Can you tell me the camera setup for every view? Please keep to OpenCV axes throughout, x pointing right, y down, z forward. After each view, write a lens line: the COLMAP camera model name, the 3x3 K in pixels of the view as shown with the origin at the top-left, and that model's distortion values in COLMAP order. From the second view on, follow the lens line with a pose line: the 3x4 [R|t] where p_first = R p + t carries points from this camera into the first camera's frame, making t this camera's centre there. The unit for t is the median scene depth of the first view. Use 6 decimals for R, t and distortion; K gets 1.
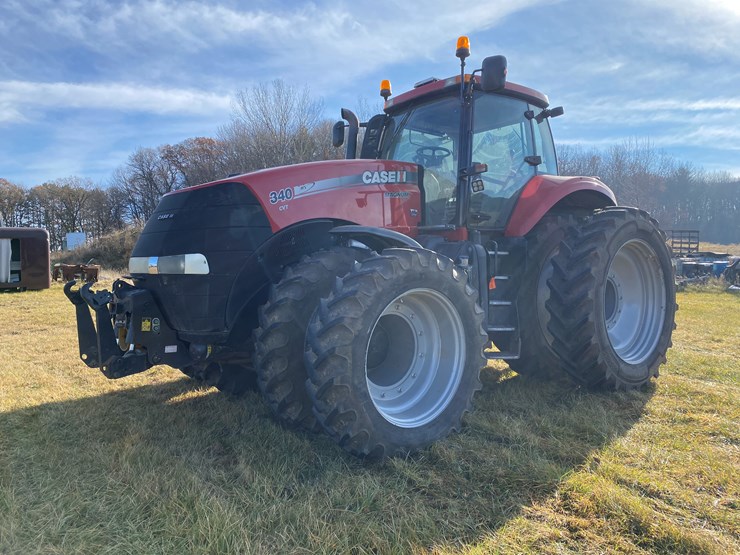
lens RADIAL K [[564.4, 0, 378.1], [0, 564.4, 264.6], [0, 0, 1]] dist [0.055041, -0.060058]
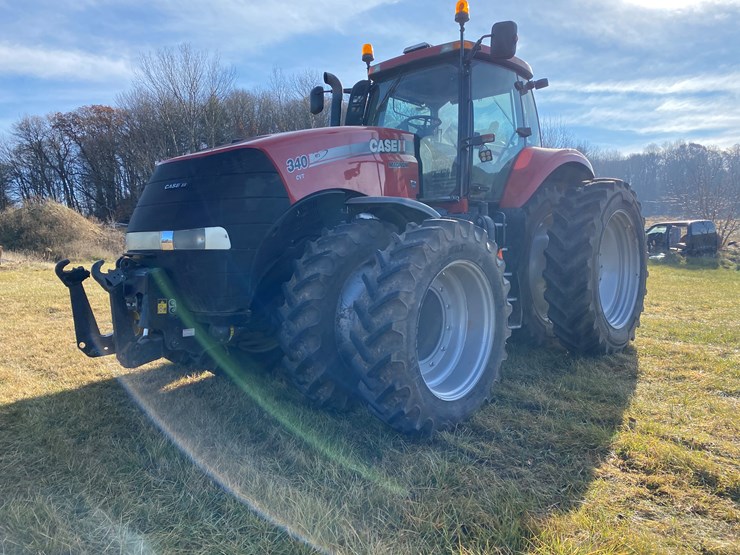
lens RADIAL K [[559.6, 0, 370.0], [0, 559.6, 277.5], [0, 0, 1]] dist [0.044893, -0.042842]
pose [[0.984834, -0.026118, 0.171520, -0.189857], [0.015281, 0.997820, 0.064204, 0.005999], [-0.172823, -0.060610, 0.983086, 0.057145]]
